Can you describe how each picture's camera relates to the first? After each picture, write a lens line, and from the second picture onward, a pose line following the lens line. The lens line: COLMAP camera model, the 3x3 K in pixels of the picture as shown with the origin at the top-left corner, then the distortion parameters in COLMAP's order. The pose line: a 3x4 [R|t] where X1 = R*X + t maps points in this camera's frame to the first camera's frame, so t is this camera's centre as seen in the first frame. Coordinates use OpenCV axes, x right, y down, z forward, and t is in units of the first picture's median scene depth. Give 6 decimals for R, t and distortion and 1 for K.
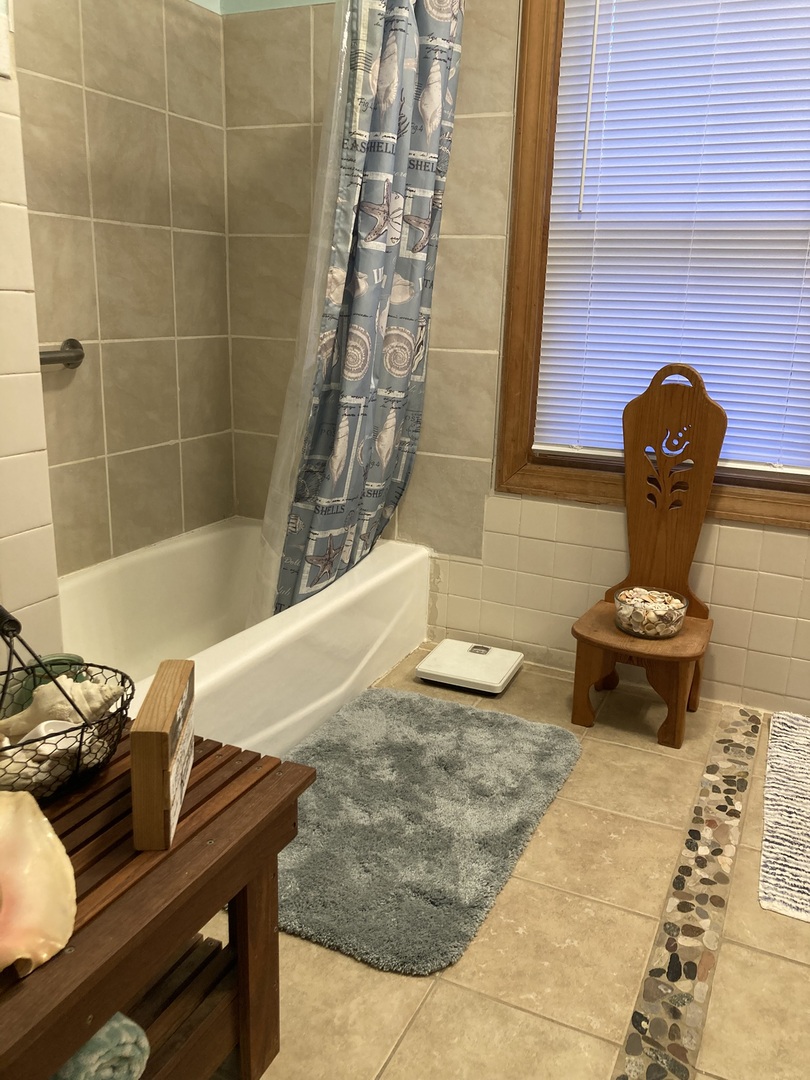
lens RADIAL K [[890.4, 0, 427.5], [0, 890.4, 537.1], [0, 0, 1]] dist [0.040981, -0.050205]
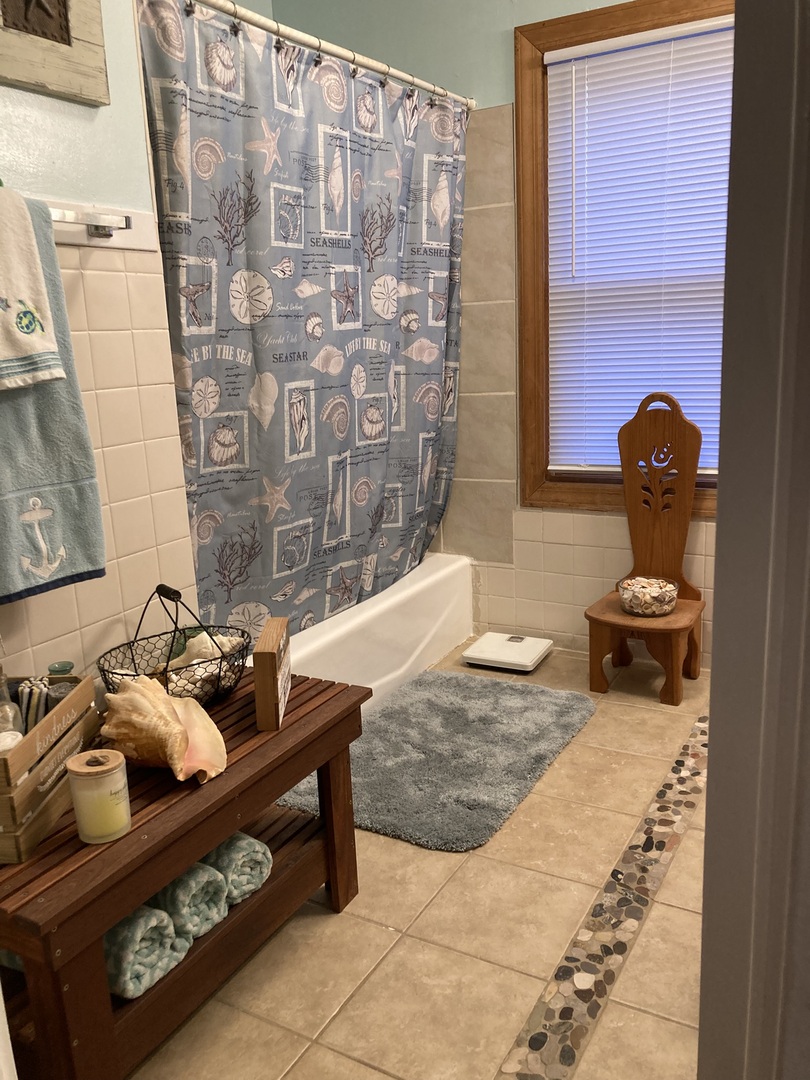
lens RADIAL K [[890.4, 0, 408.6], [0, 890.4, 537.2], [0, 0, 1]] dist [0.040981, -0.050205]
pose [[0.993139, -0.056363, -0.102462, 0.060445], [0.052078, 0.997672, -0.044019, 0.045994], [0.104704, 0.038381, 0.993763, -0.281400]]
